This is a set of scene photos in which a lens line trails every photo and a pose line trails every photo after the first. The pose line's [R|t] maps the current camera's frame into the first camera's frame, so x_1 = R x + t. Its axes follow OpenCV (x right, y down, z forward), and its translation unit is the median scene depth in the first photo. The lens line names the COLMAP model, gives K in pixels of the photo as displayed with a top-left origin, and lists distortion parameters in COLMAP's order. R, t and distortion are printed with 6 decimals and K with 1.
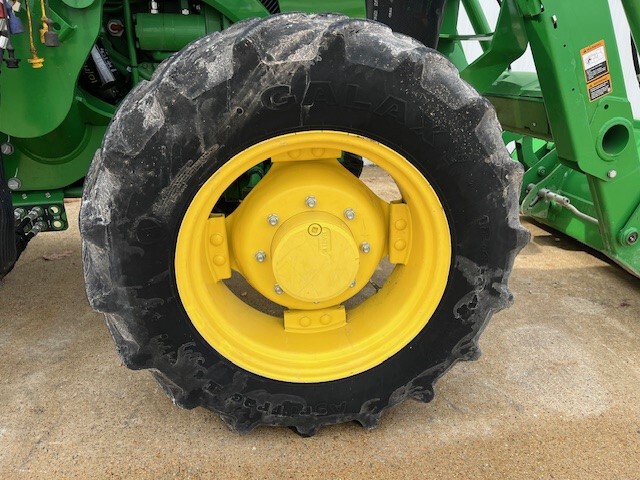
lens RADIAL K [[473.7, 0, 319.8], [0, 473.7, 237.8], [0, 0, 1]] dist [0.031404, -0.011843]
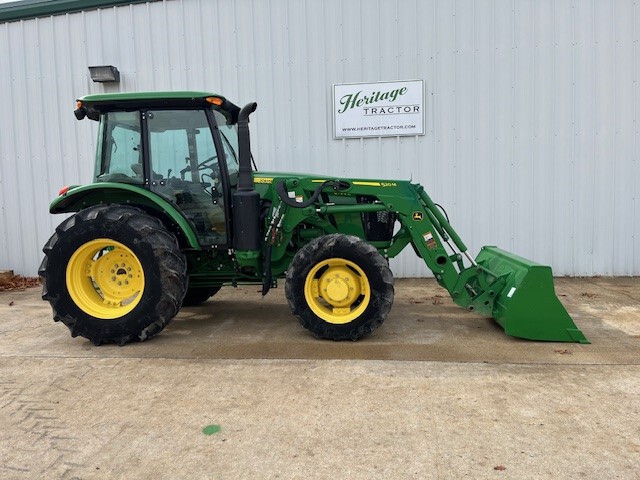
lens RADIAL K [[473.7, 0, 315.0], [0, 473.7, 237.2], [0, 0, 1]] dist [0.031404, -0.011843]
pose [[0.952840, -0.021277, -0.302726, 0.981724], [-0.060650, 0.964064, -0.258656, 0.633755], [0.297351, 0.264818, 0.917308, -2.723626]]
